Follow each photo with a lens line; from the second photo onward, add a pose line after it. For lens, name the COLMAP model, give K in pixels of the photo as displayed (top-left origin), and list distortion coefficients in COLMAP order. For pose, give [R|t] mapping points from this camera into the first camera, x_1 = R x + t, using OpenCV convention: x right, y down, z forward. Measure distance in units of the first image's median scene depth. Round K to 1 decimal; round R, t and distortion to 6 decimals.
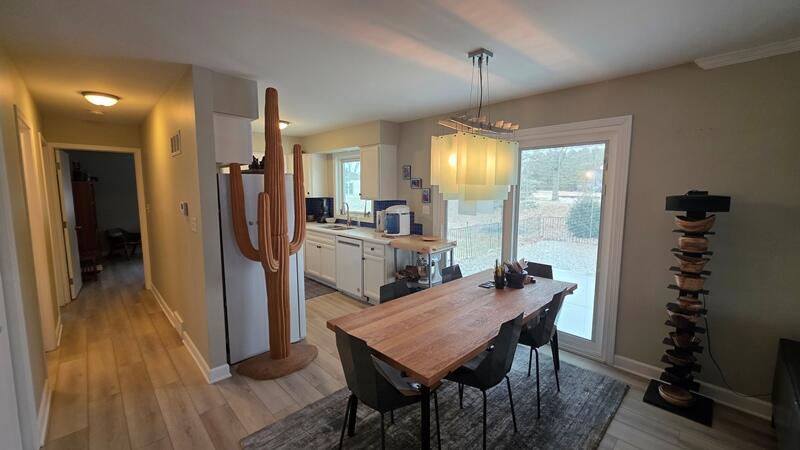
lens RADIAL K [[321.0, 0, 402.0], [0, 321.0, 224.3], [0, 0, 1]] dist [-0.000006, -0.000600]
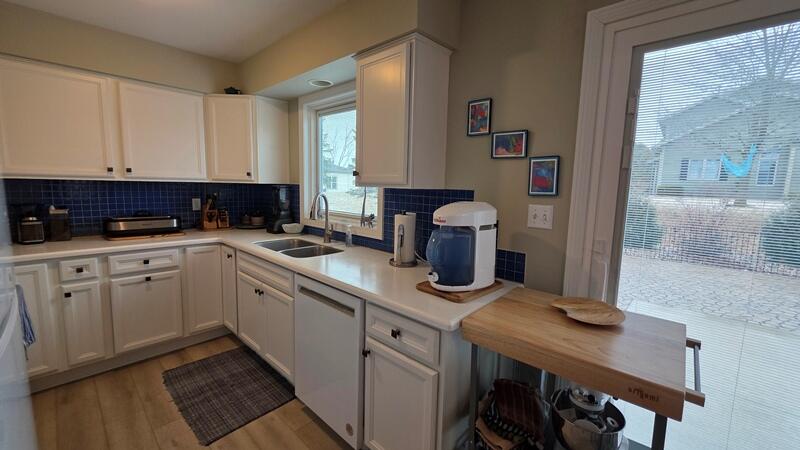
lens RADIAL K [[321.0, 0, 403.5], [0, 321.0, 220.3], [0, 0, 1]] dist [-0.000006, -0.000600]
pose [[0.998365, 0.013269, 0.055604, -0.095396], [-0.013437, 0.999906, 0.002665, -0.037142], [-0.055564, -0.003408, 0.998449, 0.615465]]
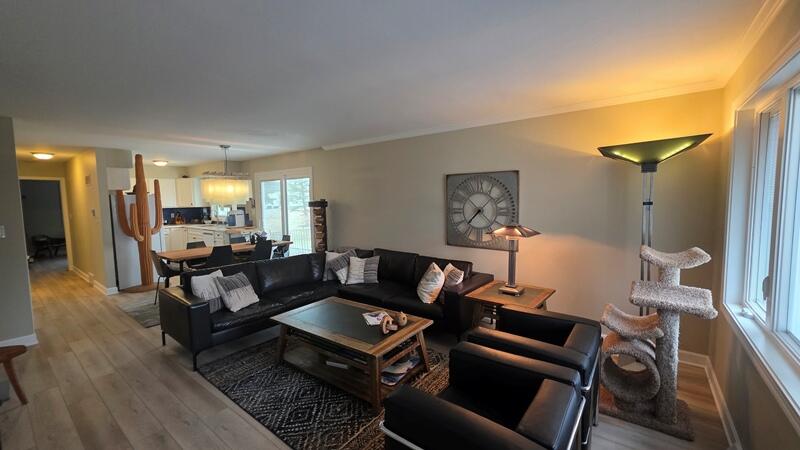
lens RADIAL K [[321.0, 0, 398.6], [0, 321.0, 222.0], [0, 0, 1]] dist [-0.000006, -0.000600]
pose [[0.990116, -0.031152, 0.136745, 0.579451], [0.036089, 0.998778, -0.033776, 0.090025], [-0.135526, 0.038377, 0.990030, -0.767927]]
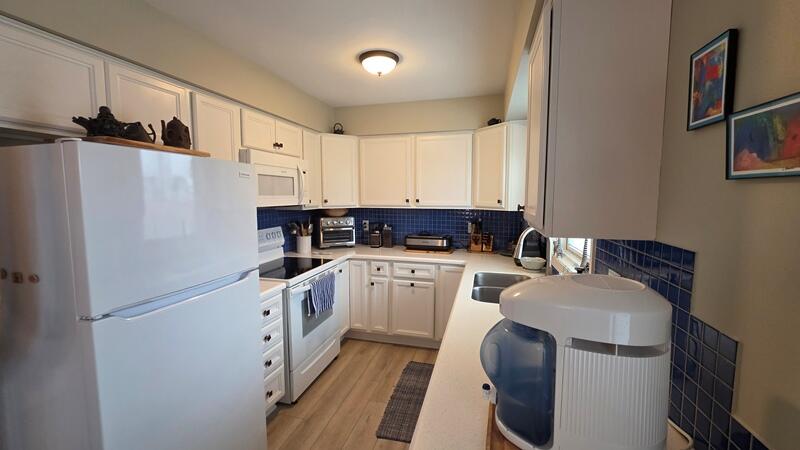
lens RADIAL K [[321.0, 0, 402.7], [0, 321.0, 221.4], [0, 0, 1]] dist [-0.000006, -0.000600]
pose [[0.515384, 0.066097, -0.854406, 0.078410], [-0.092463, 0.995490, 0.021236, -0.080085], [0.851956, 0.068056, 0.519171, 0.782453]]
